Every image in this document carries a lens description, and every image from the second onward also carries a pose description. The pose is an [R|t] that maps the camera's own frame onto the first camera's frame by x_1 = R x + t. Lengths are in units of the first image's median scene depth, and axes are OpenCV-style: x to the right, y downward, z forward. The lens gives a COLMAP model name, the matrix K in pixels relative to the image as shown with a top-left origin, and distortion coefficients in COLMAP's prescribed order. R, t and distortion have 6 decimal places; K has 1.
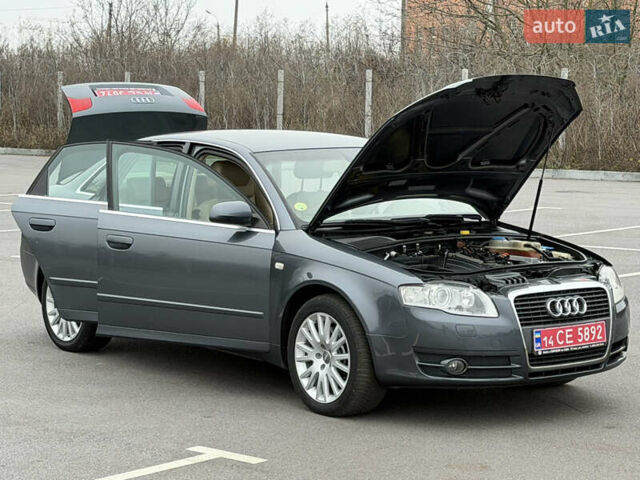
lens RADIAL K [[1706.9, 0, 304.0], [0, 1706.9, 242.1], [0, 0, 1]] dist [0.091646, 1.200535]
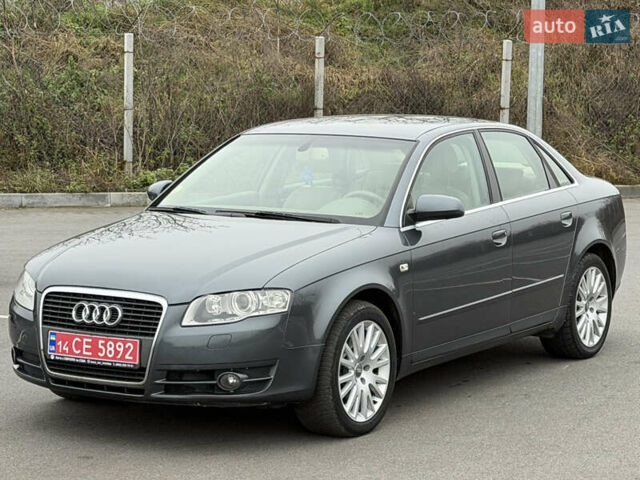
lens RADIAL K [[1807.1, 0, 320.0], [0, 1807.1, 240.0], [0, 0, 1]] dist [0.109882, 1.355952]
pose [[0.334932, 0.091749, -0.937765, 1.057903], [-0.093979, 0.993538, 0.063640, -0.069995], [0.937544, 0.066815, 0.341390, 0.782704]]
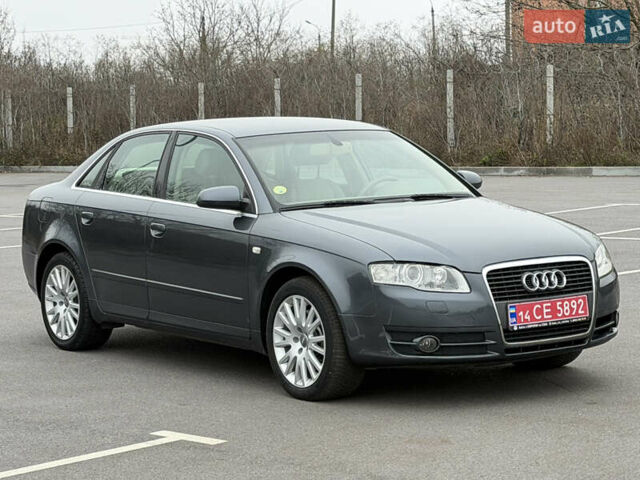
lens RADIAL K [[1802.9, 0, 306.4], [0, 1802.9, 239.9], [0, 0, 1]] dist [0.149924, 1.526366]
pose [[0.997618, -0.032278, -0.060957, 0.081407], [0.031500, 0.999410, -0.013690, 0.024240], [0.061363, 0.011737, 0.998046, -0.036334]]
